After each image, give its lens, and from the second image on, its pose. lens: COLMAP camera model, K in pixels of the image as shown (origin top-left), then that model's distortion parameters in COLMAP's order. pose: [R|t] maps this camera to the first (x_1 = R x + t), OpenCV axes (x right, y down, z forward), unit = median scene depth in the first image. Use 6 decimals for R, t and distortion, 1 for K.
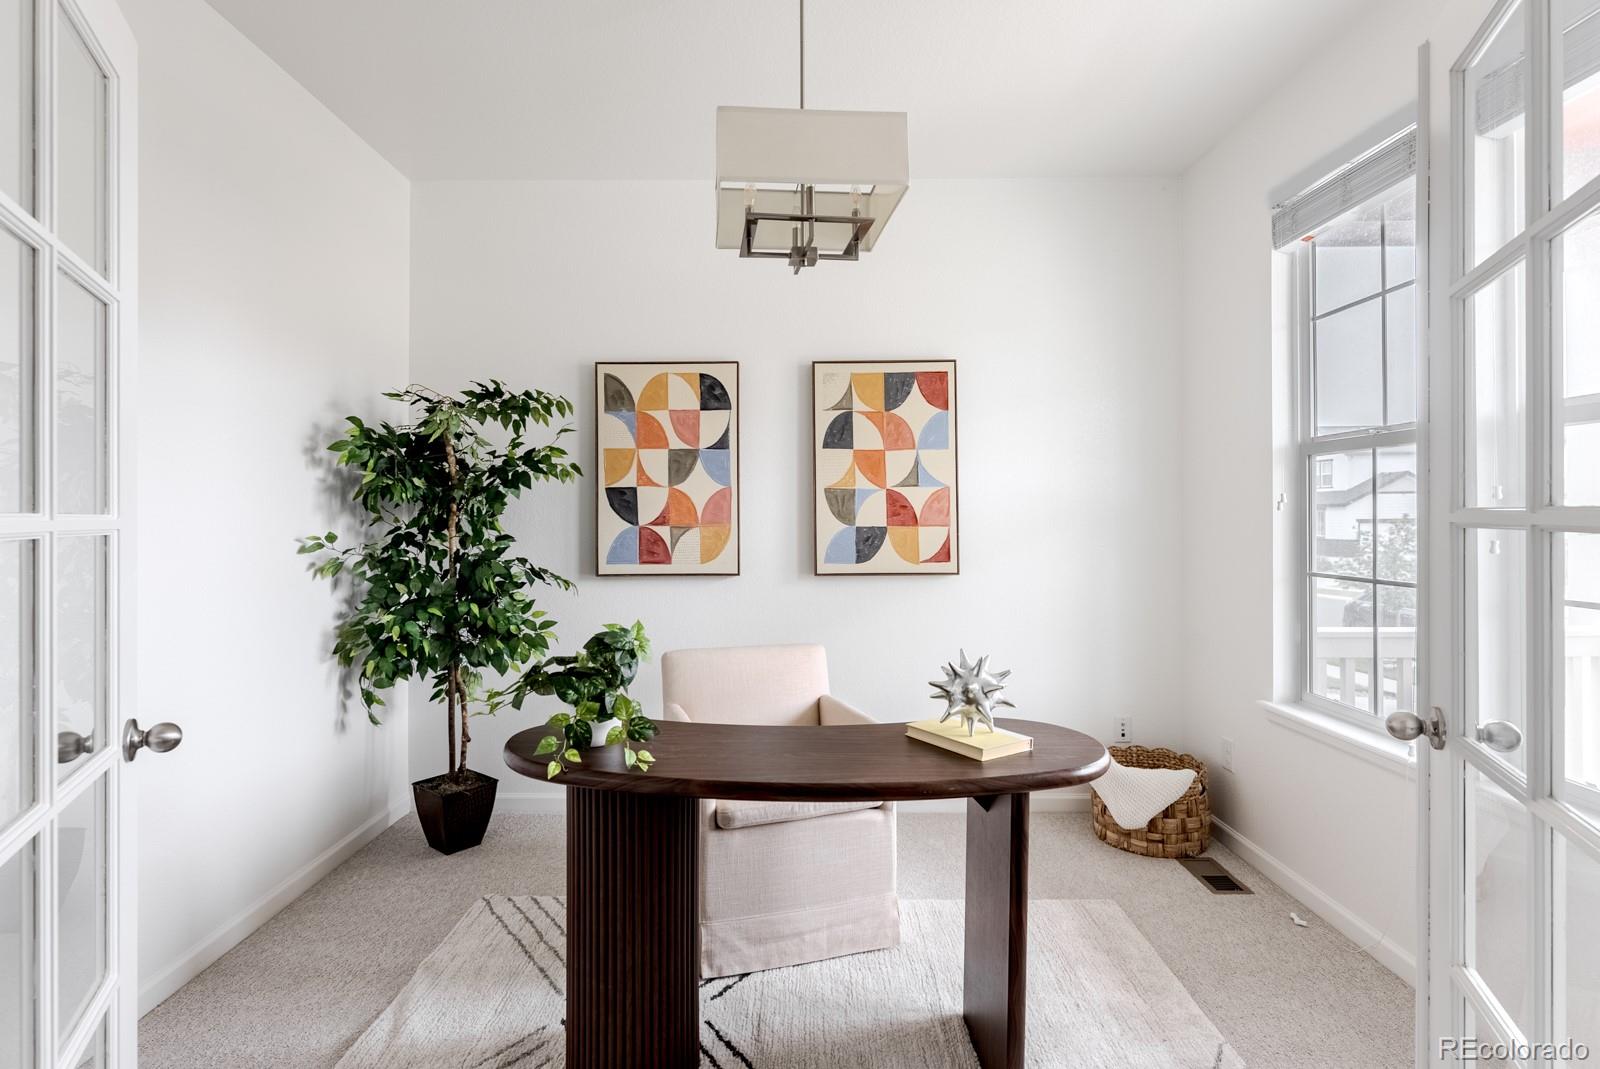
lens RADIAL K [[807.1, 0, 795.6], [0, 807.1, 517.2], [0, 0, 1]] dist [-0.000835, -0.000745]
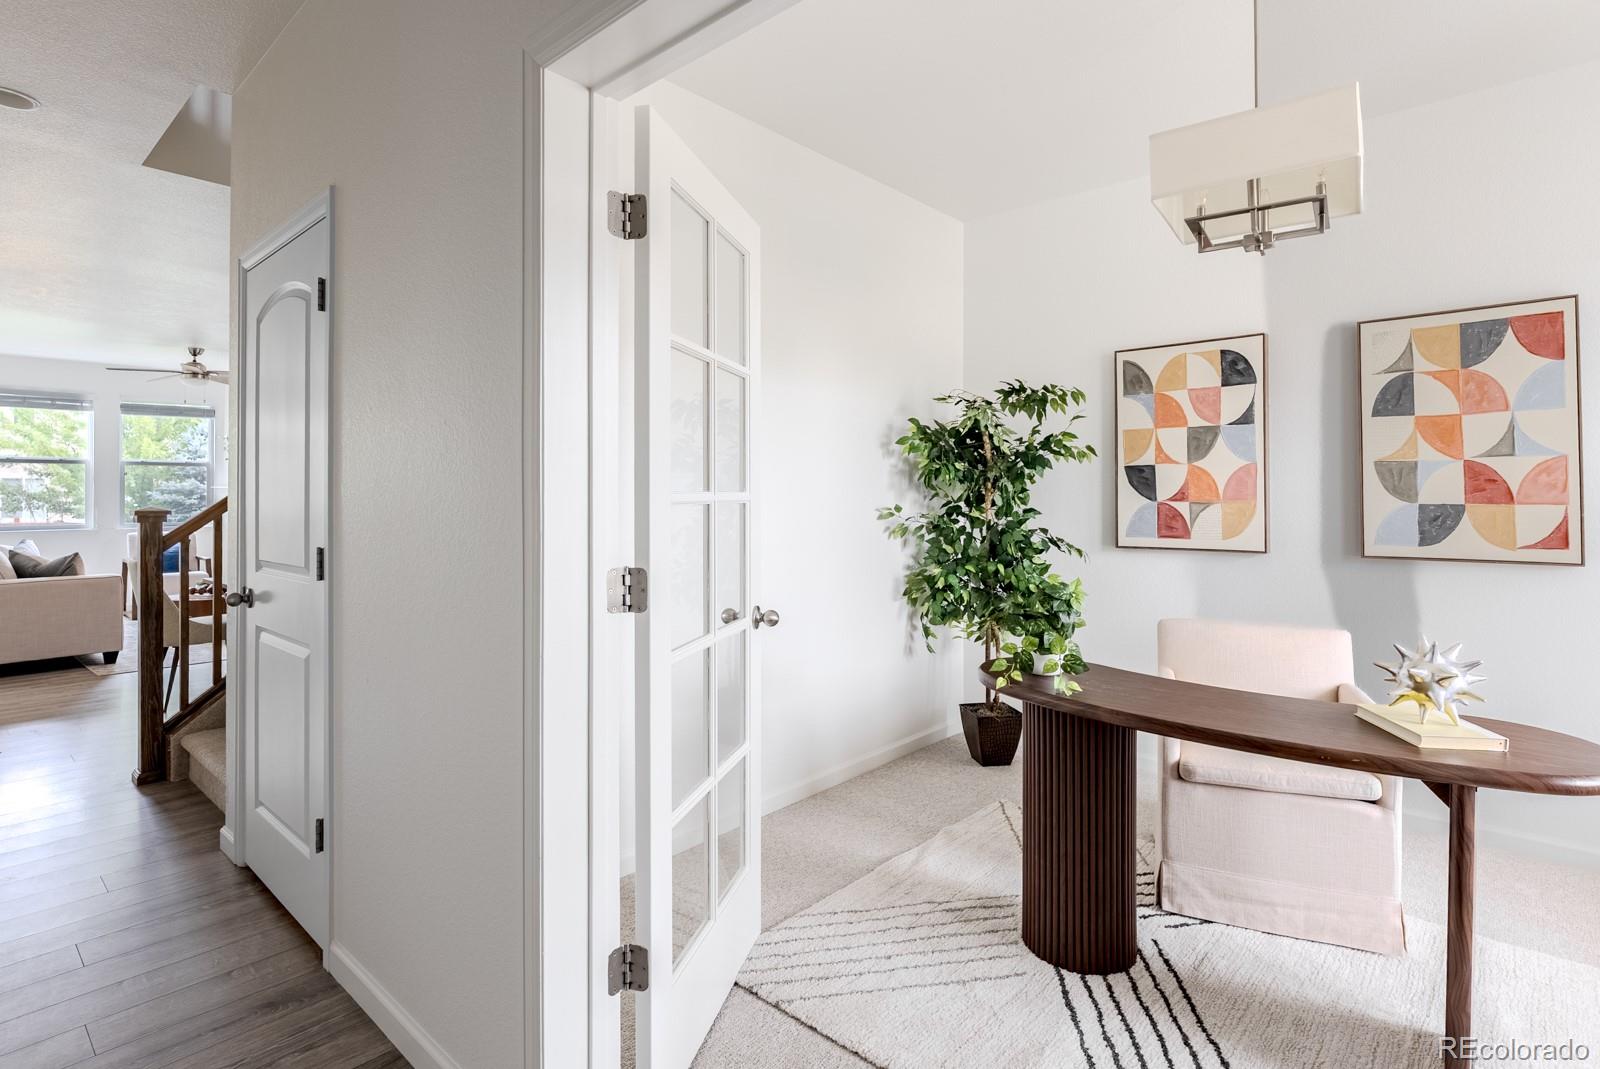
lens RADIAL K [[799.4, 0, 800.1], [0, 799.4, 491.0], [0, 0, 1]] dist [-0.000806, -0.000052]
pose [[0.755002, -0.002260, -0.655719, 0.163242], [0.000581, 0.999996, -0.002778, -0.000483], [0.655723, 0.001717, 0.755000, -0.111100]]
